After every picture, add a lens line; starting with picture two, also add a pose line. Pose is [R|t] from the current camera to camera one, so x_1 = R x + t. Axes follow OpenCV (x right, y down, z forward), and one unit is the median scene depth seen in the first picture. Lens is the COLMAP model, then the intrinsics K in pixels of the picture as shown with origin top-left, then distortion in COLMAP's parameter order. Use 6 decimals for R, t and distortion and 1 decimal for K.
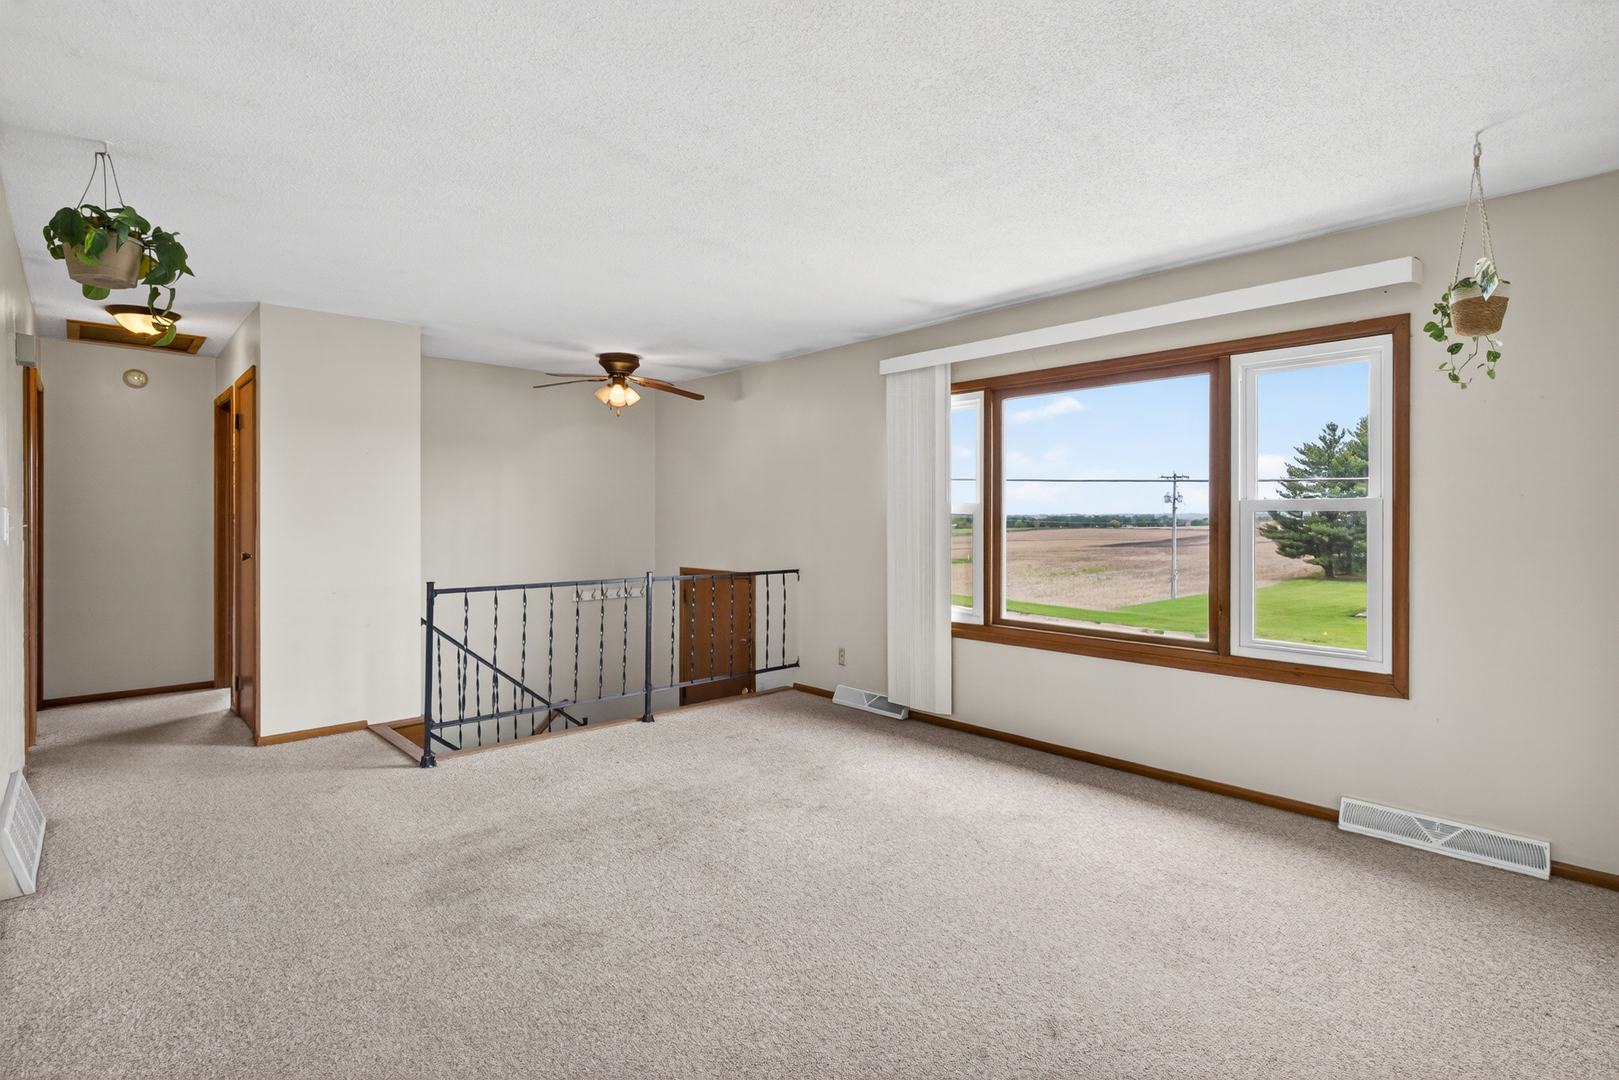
lens RADIAL K [[777.2, 0, 813.6], [0, 777.2, 513.6], [0, 0, 1]] dist [-0.006046, 0.001305]
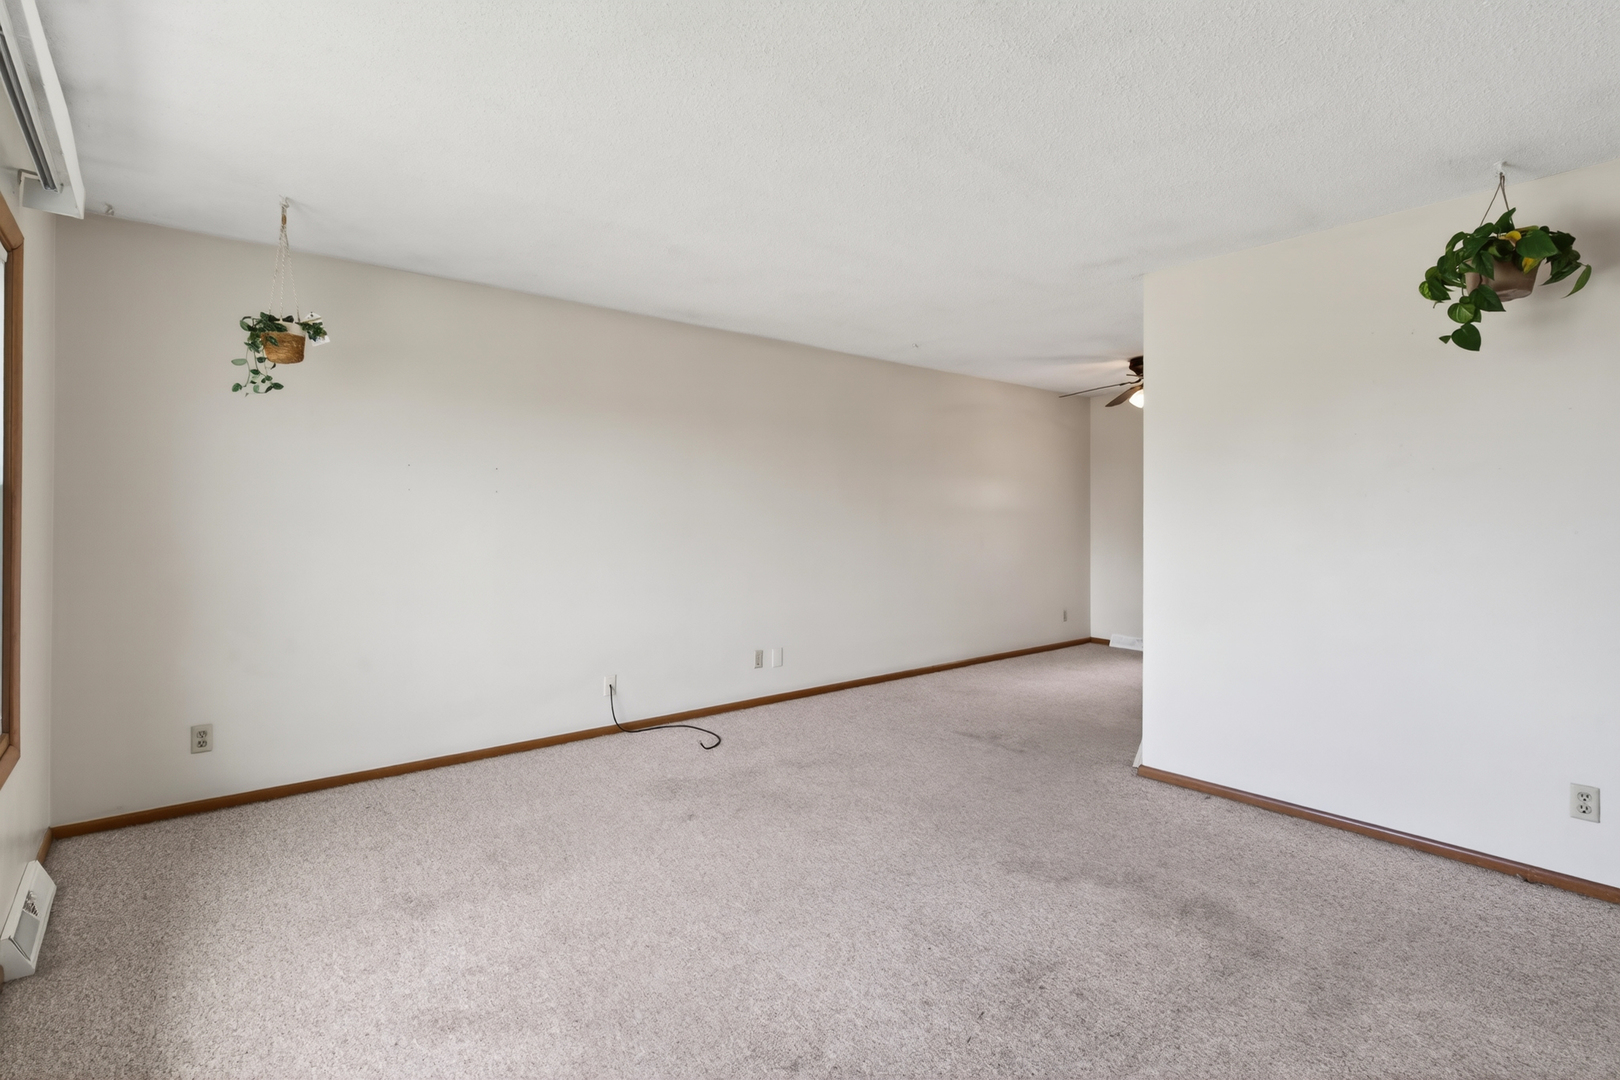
lens RADIAL K [[777.7, 0, 814.1], [0, 777.7, 513.6], [0, 0, 1]] dist [-0.006046, 0.001305]
pose [[-0.998456, -0.003480, 0.055436, -0.031248], [-0.003481, 0.999994, 0.000089, 0.002834], [-0.055436, -0.000105, -0.998462, 1.522216]]
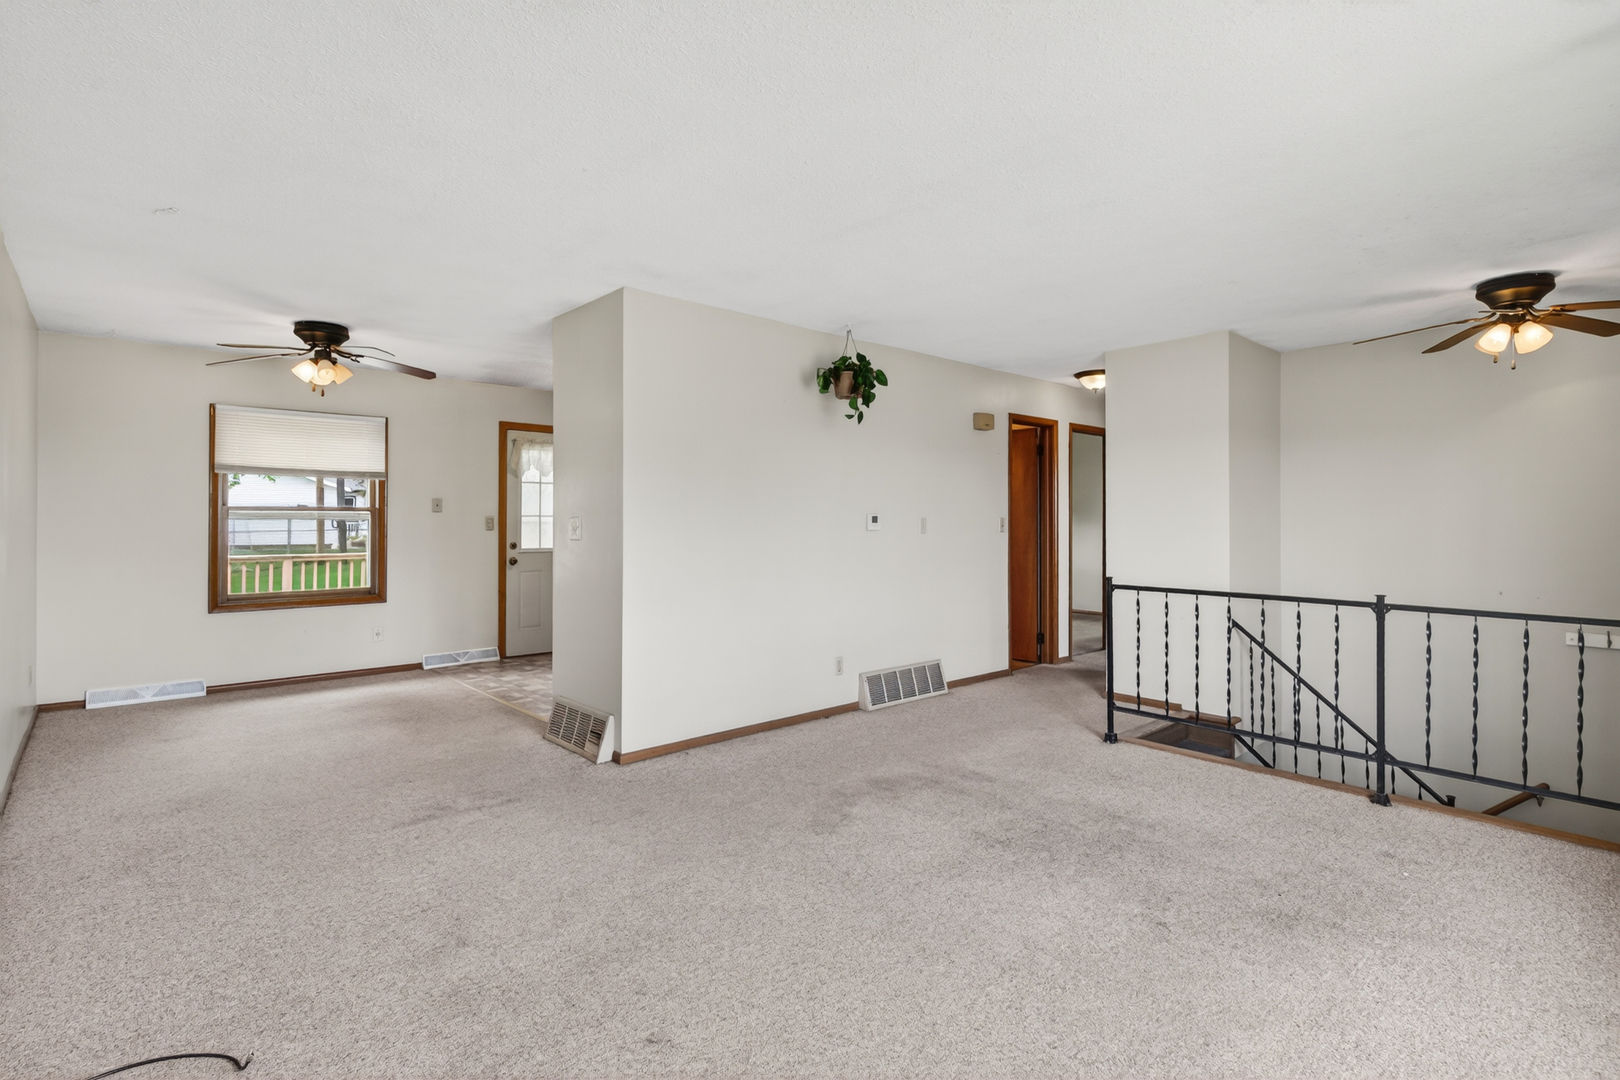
lens RADIAL K [[777.7, 0, 814.1], [0, 777.7, 513.6], [0, 0, 1]] dist [-0.006046, 0.001305]
pose [[-0.018200, -0.005149, -0.999821, 0.729899], [-0.001750, 0.999985, -0.005118, 0.004292], [0.999833, 0.001657, -0.018209, 0.690717]]
